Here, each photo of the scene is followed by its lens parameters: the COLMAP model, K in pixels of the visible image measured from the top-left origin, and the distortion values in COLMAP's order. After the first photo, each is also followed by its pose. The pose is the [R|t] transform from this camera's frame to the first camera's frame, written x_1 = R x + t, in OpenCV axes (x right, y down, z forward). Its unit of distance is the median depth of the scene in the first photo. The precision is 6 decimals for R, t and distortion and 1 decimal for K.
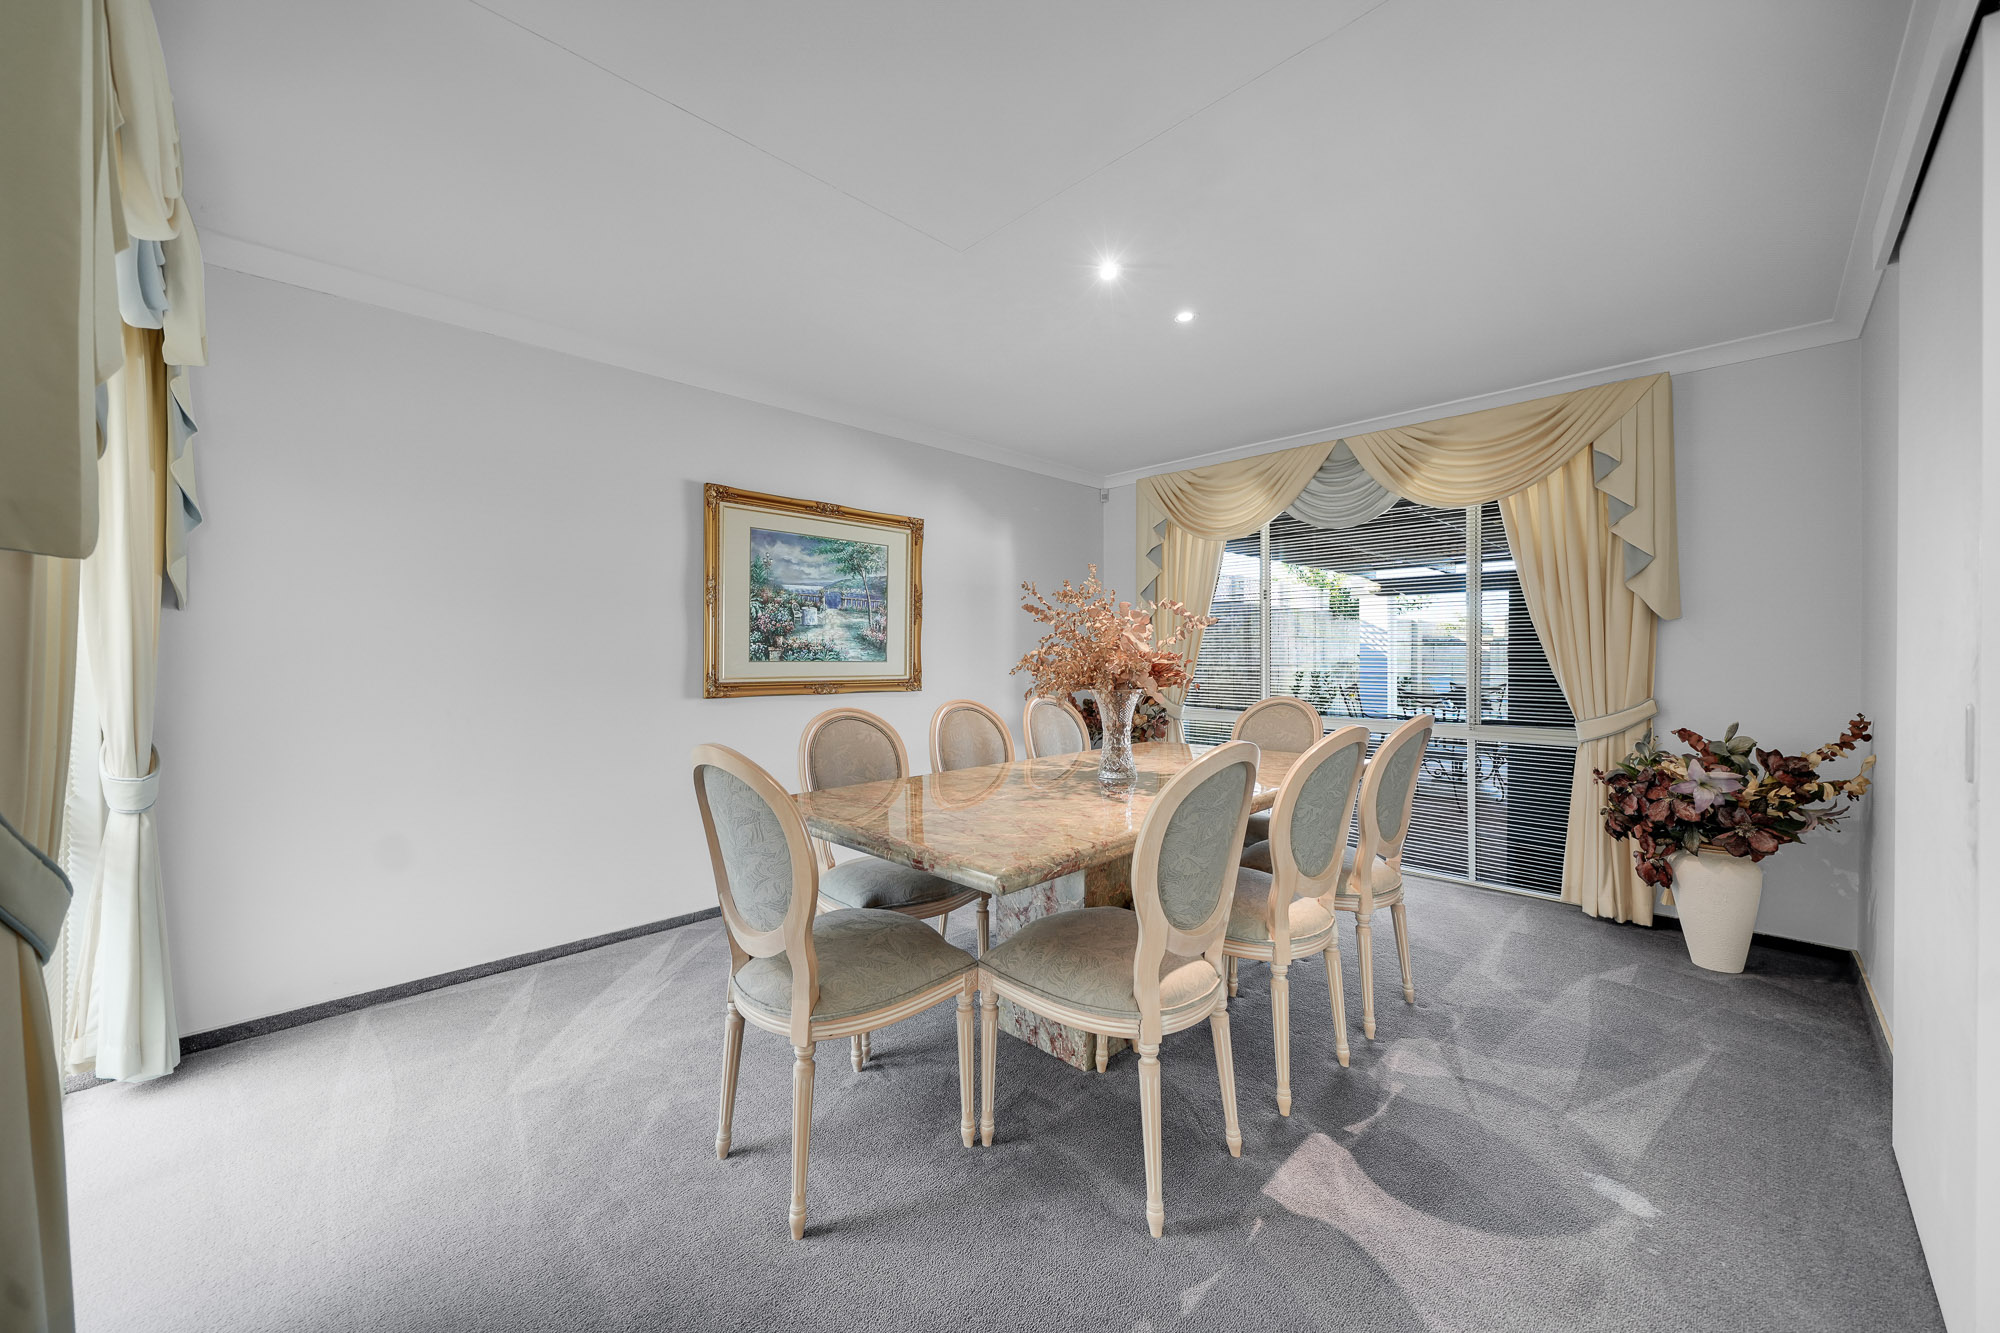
lens RADIAL K [[685.2, 0, 991.0], [0, 685.2, 652.3], [0, 0, 1]] dist [0.000655, 0.000011]
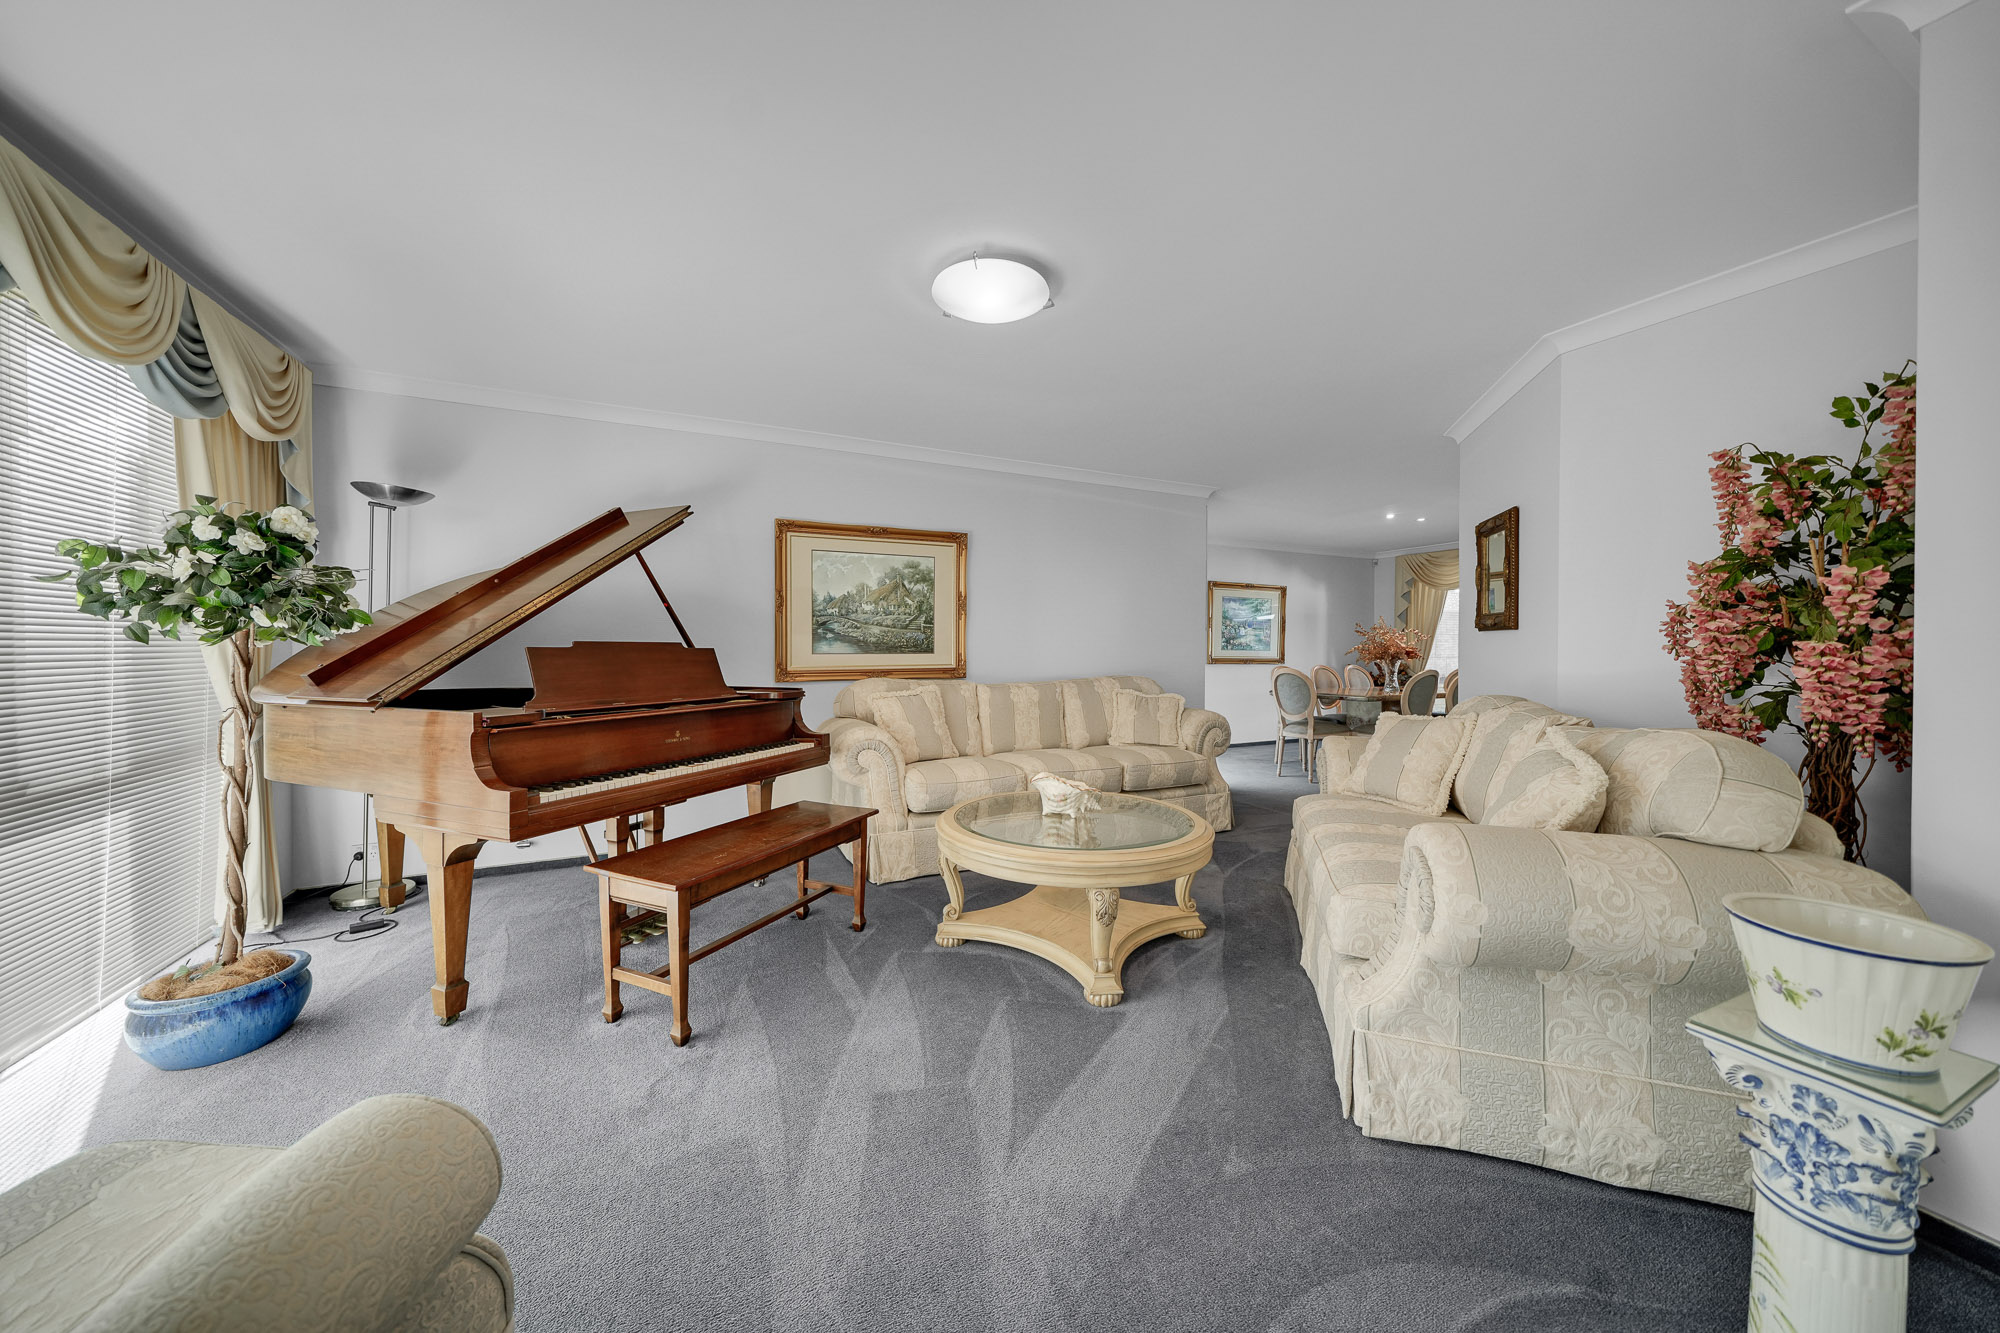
lens RADIAL K [[685.2, 0, 991.0], [0, 685.2, 652.3], [0, 0, 1]] dist [0.000655, 0.000011]
pose [[0.954140, 0.006061, -0.299299, -0.390430], [-0.004542, 0.999973, 0.005769, 0.010150], [0.299326, -0.004145, 0.954142, -1.562612]]
